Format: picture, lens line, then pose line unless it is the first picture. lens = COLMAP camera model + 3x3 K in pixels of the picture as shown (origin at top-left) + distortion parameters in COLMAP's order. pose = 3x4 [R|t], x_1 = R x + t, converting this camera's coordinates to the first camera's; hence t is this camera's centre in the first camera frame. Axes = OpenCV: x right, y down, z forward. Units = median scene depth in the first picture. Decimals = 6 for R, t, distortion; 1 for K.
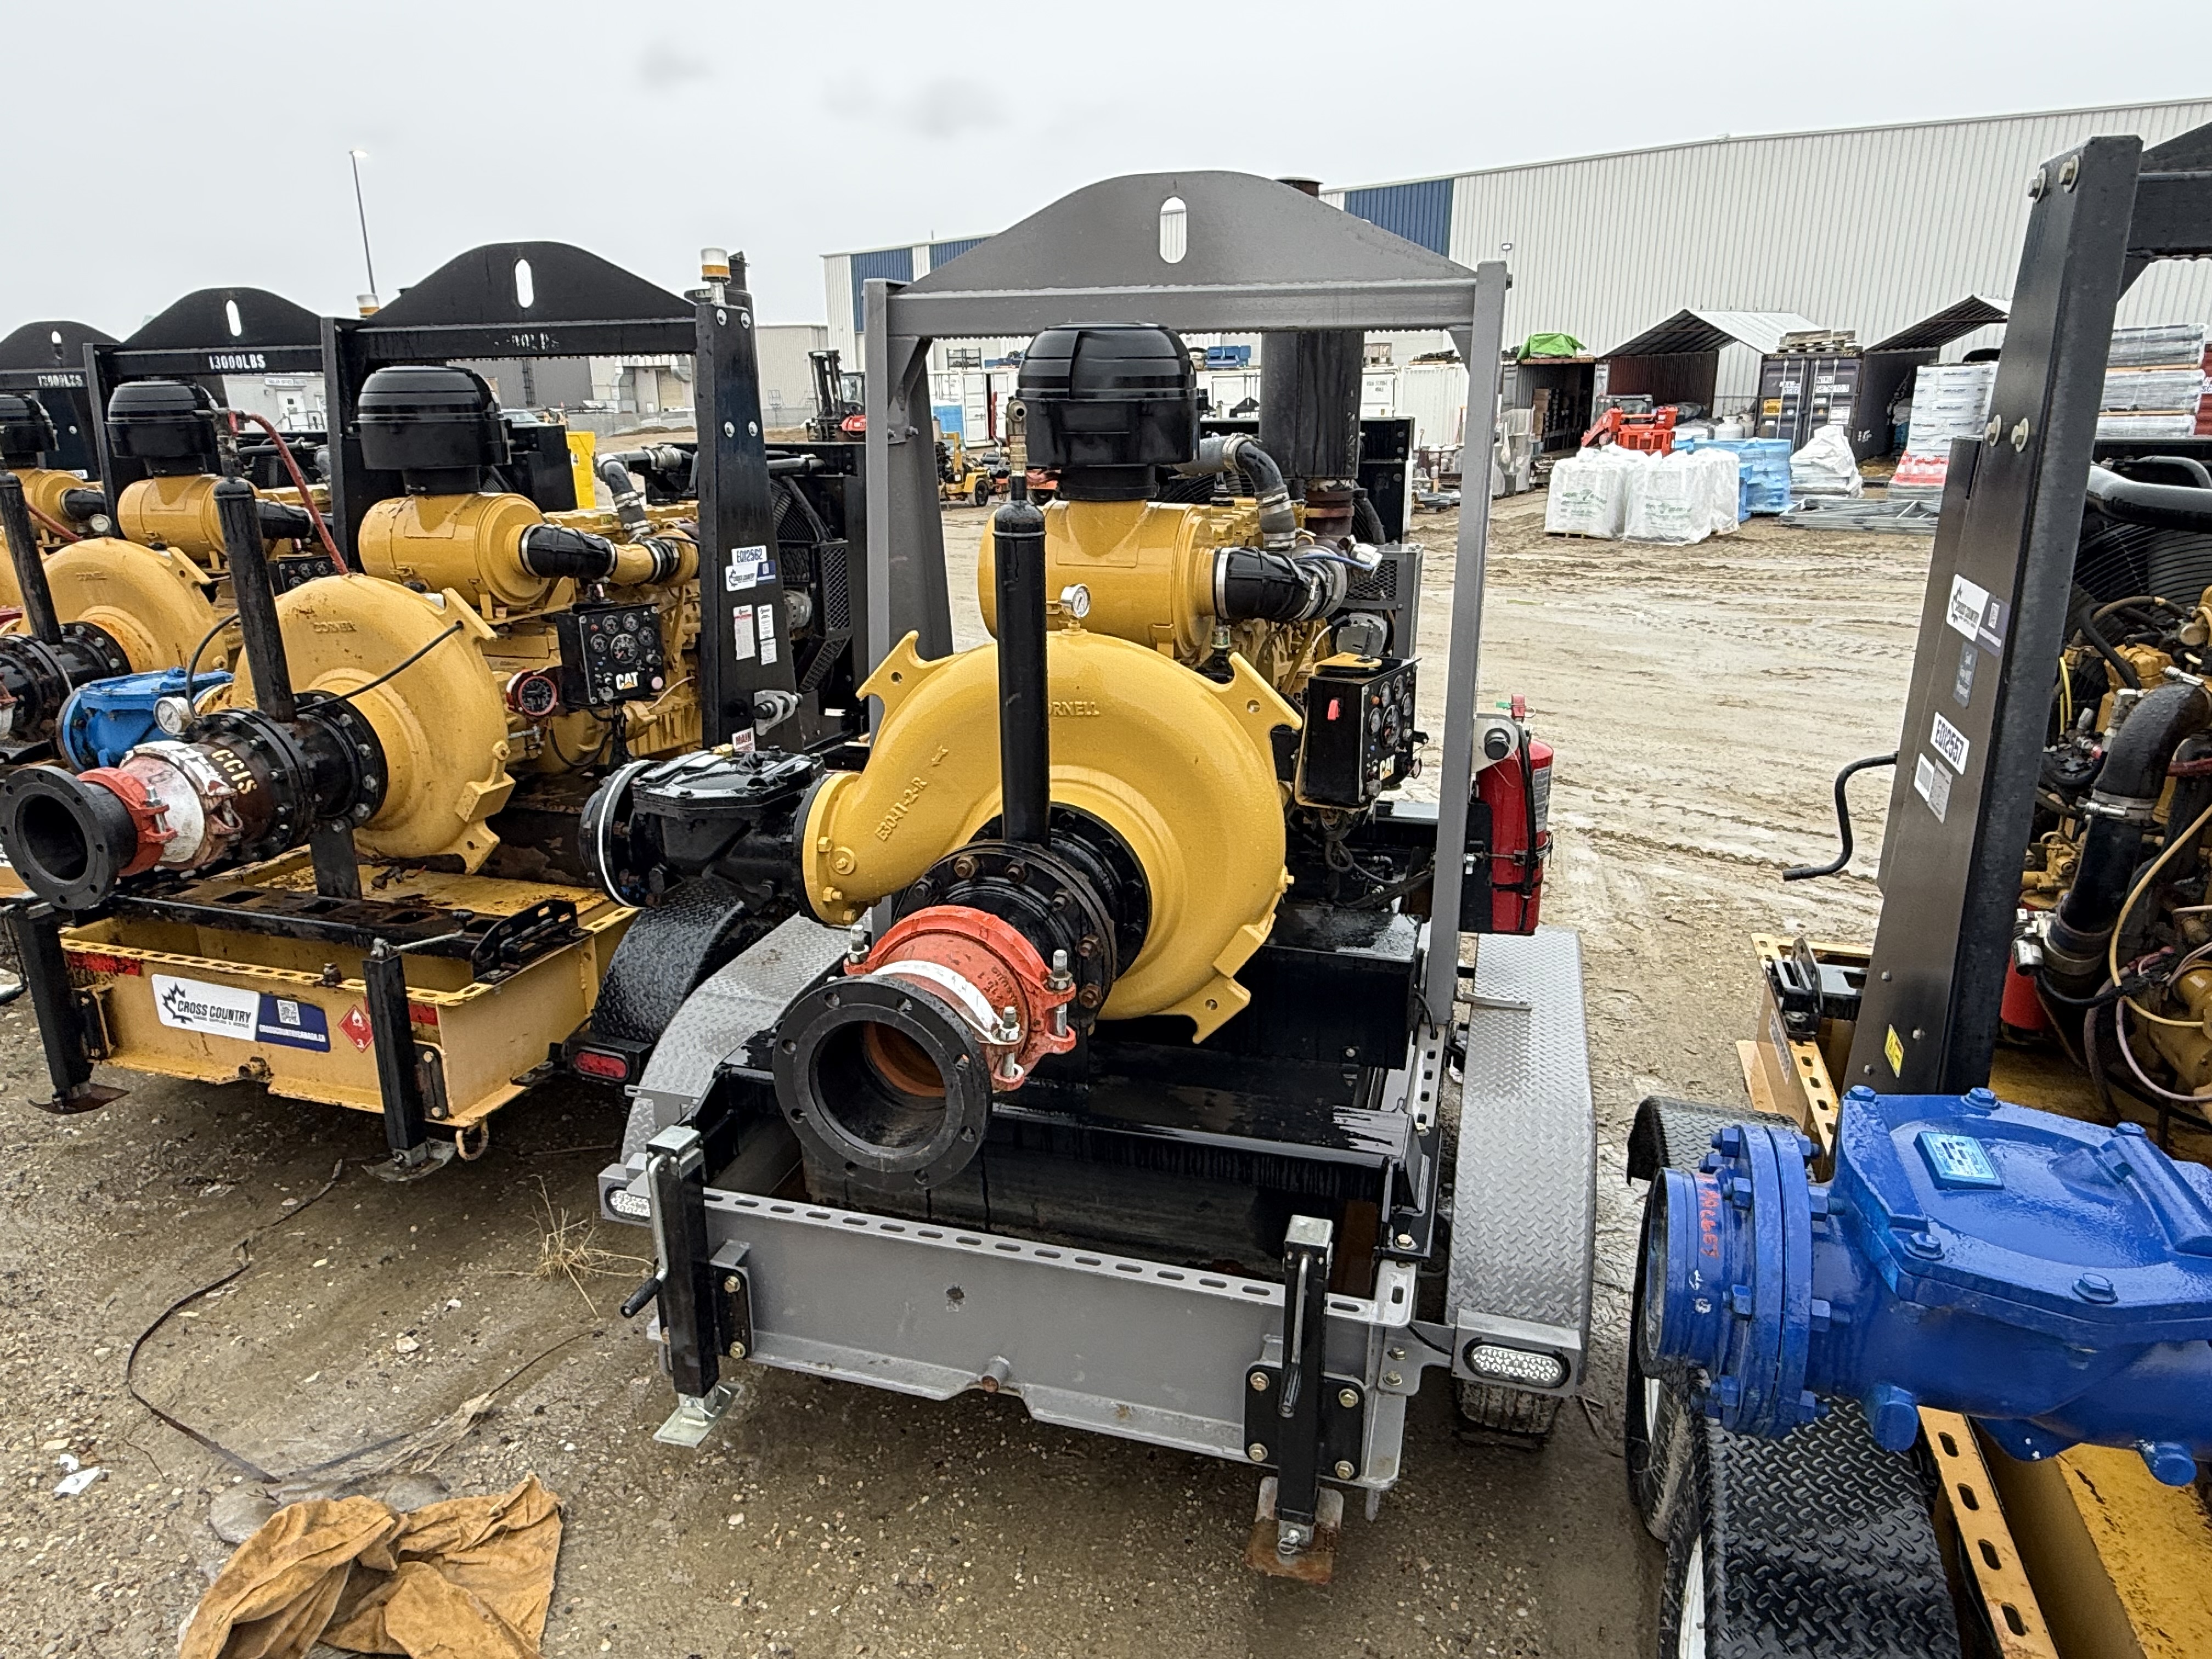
lens RADIAL K [[1373.6, 0, 1103.2], [0, 1373.6, 824.8], [0, 0, 1]] dist [-0.002292, 0.001649]
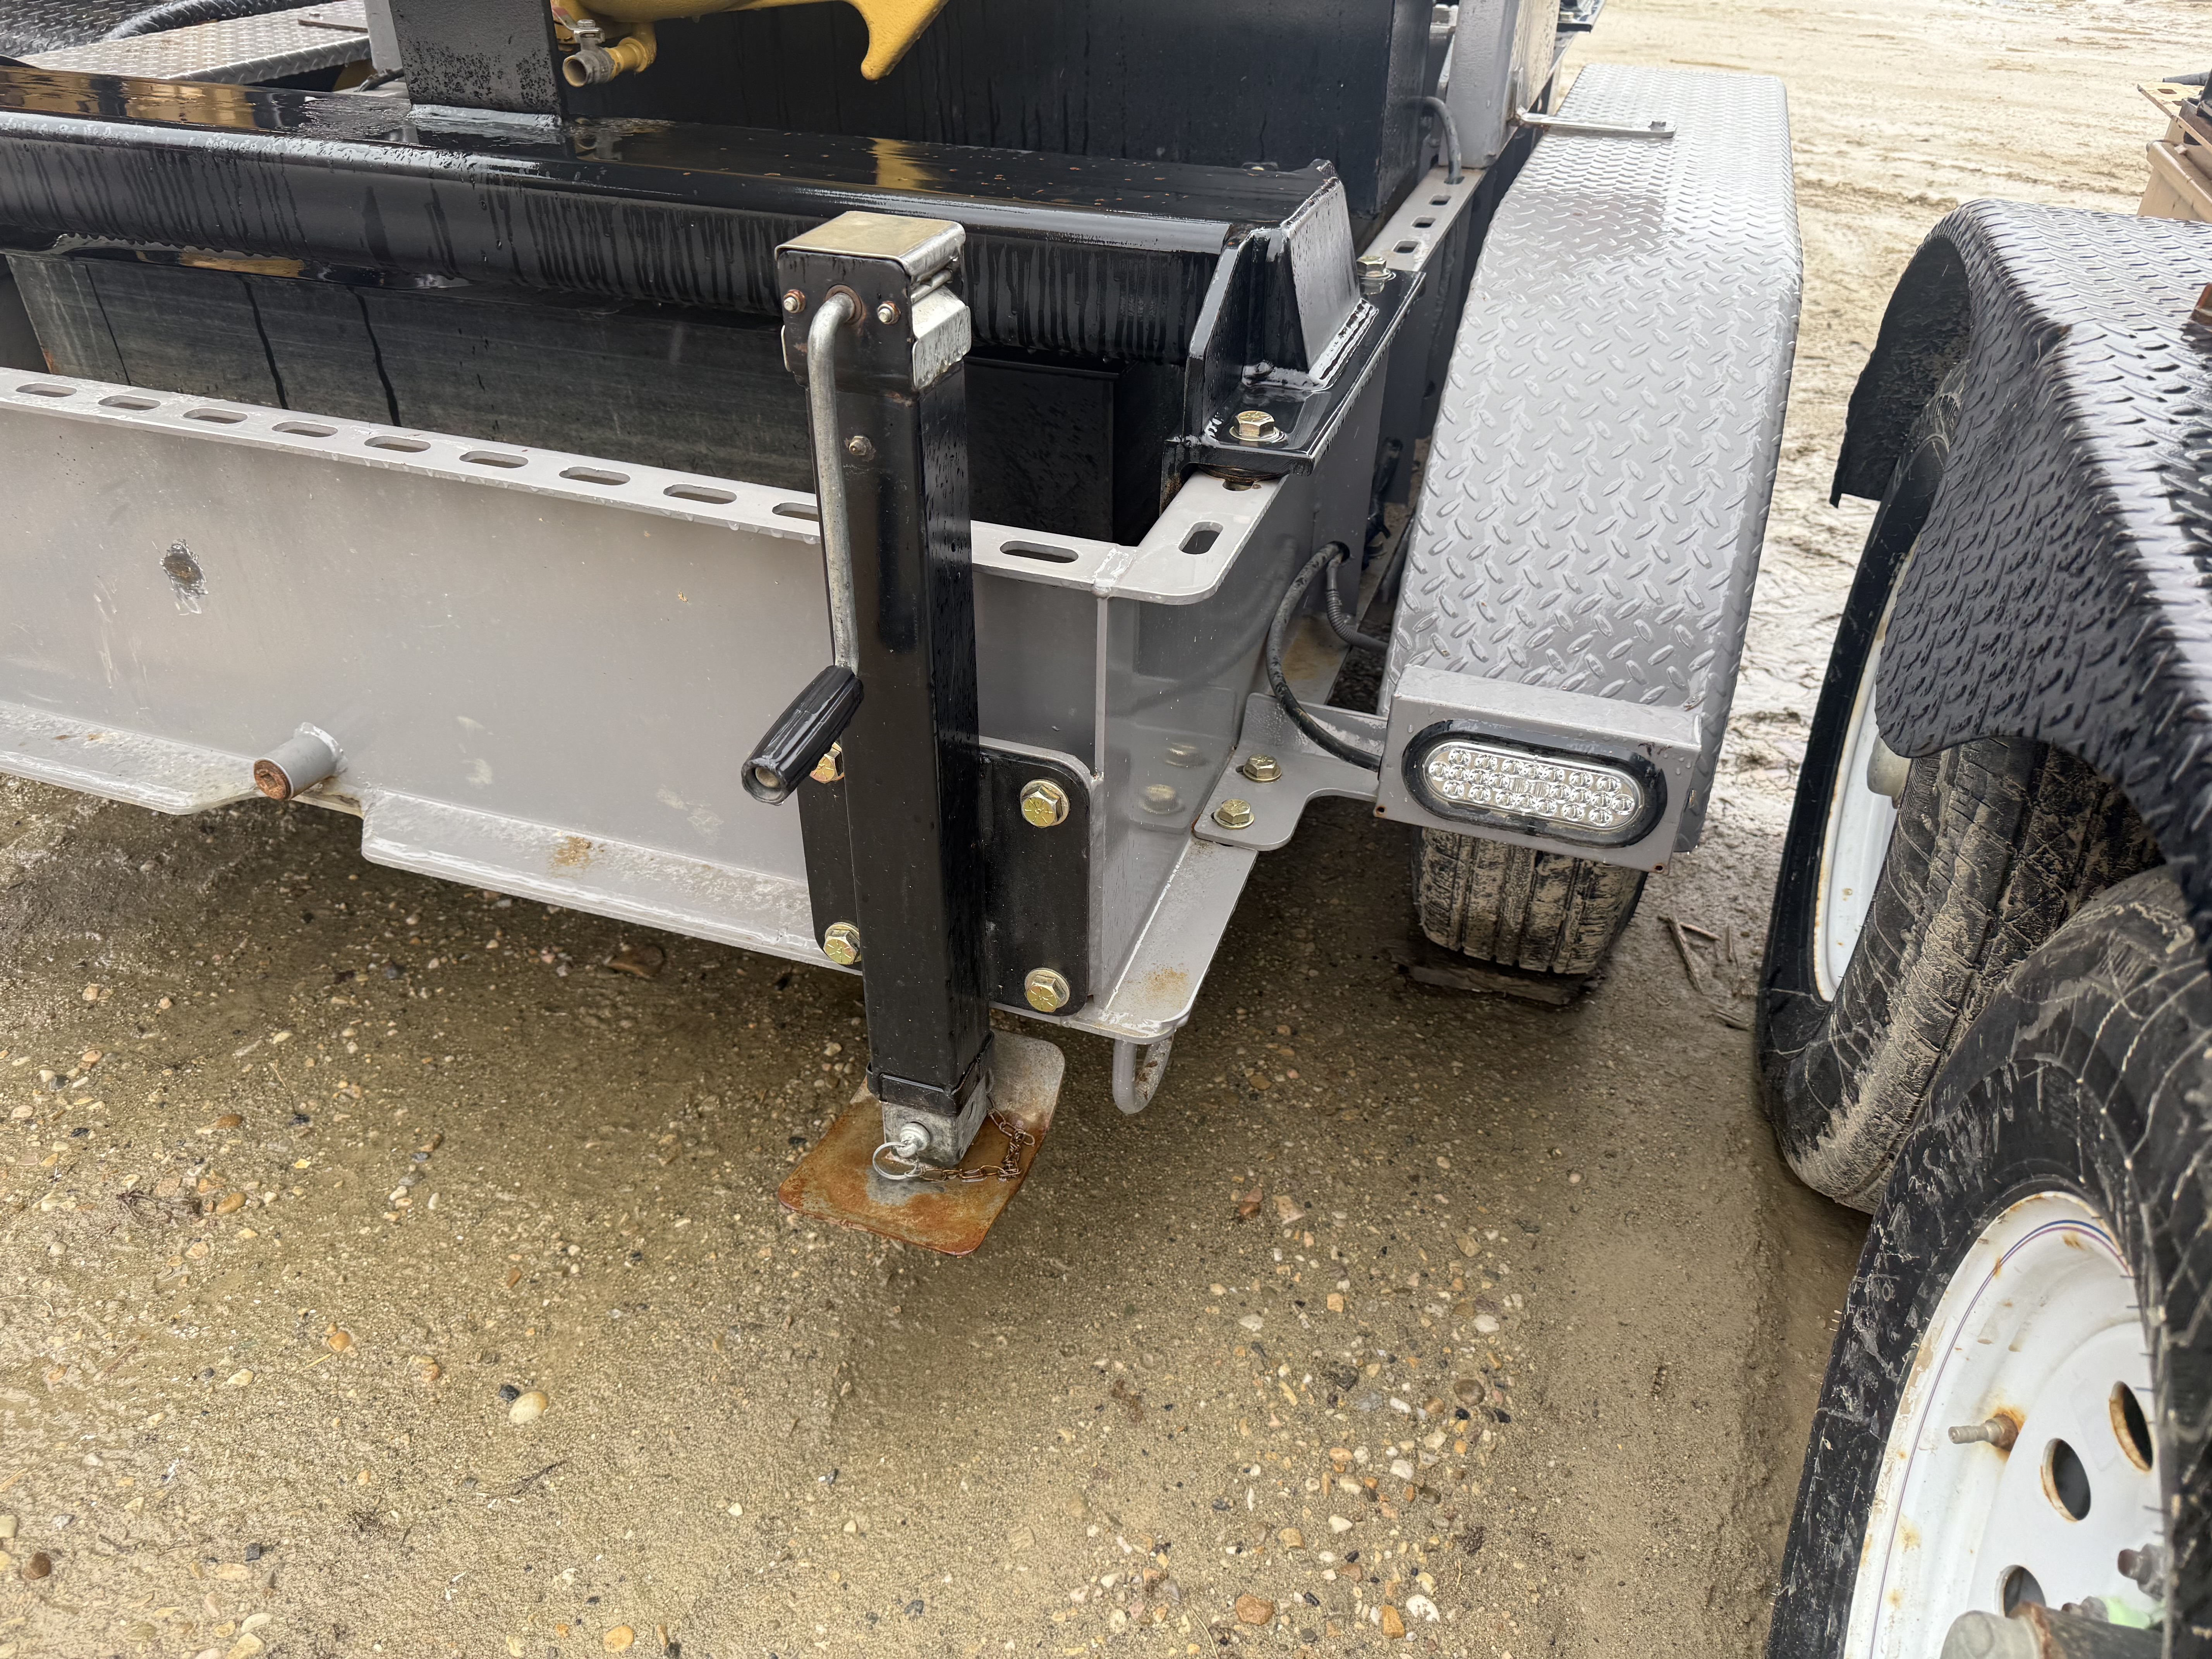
lens RADIAL K [[1570.8, 0, 1083.6], [0, 1570.8, 787.4], [0, 0, 1]] dist [0.065594, -0.082380]
pose [[0.998442, 0.042031, -0.036706, 0.180247], [-0.031123, 0.965410, 0.258873, 0.267798], [0.046317, -0.257327, 0.965214, 0.524732]]
